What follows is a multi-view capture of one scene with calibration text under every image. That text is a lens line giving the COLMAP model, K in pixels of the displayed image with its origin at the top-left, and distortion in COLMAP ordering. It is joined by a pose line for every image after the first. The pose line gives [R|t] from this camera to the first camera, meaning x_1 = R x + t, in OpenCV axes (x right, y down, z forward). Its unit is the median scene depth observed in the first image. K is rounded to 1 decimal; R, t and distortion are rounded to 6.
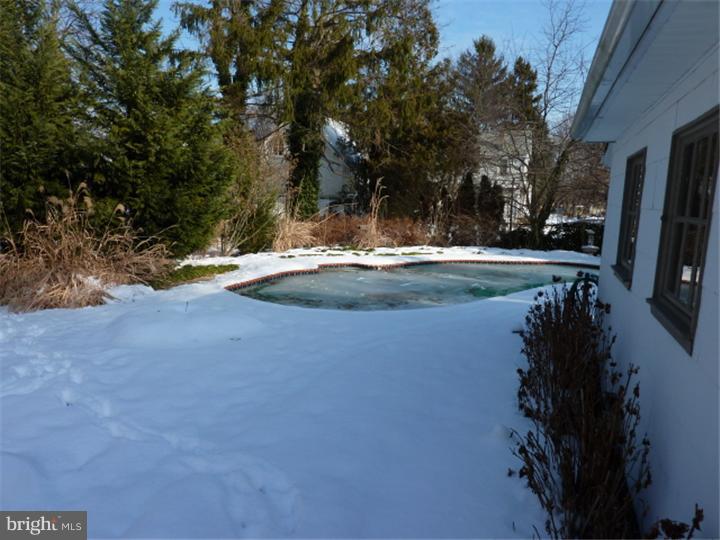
lens RADIAL K [[534.9, 0, 360.0], [0, 534.9, 270.0], [0, 0, 1]] dist [-0.048720, -0.001513]
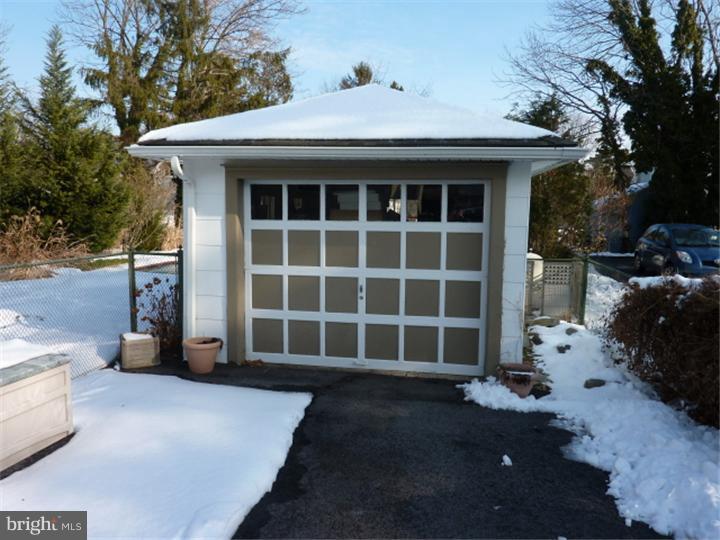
lens RADIAL K [[534.9, 0, 360.0], [0, 534.9, 270.0], [0, 0, 1]] dist [-0.048720, -0.001513]
pose [[0.985094, -0.038099, 0.167744, 0.161753], [0.040997, 0.999063, -0.013843, 0.080473], [-0.167060, 0.020514, 0.985733, -0.649714]]
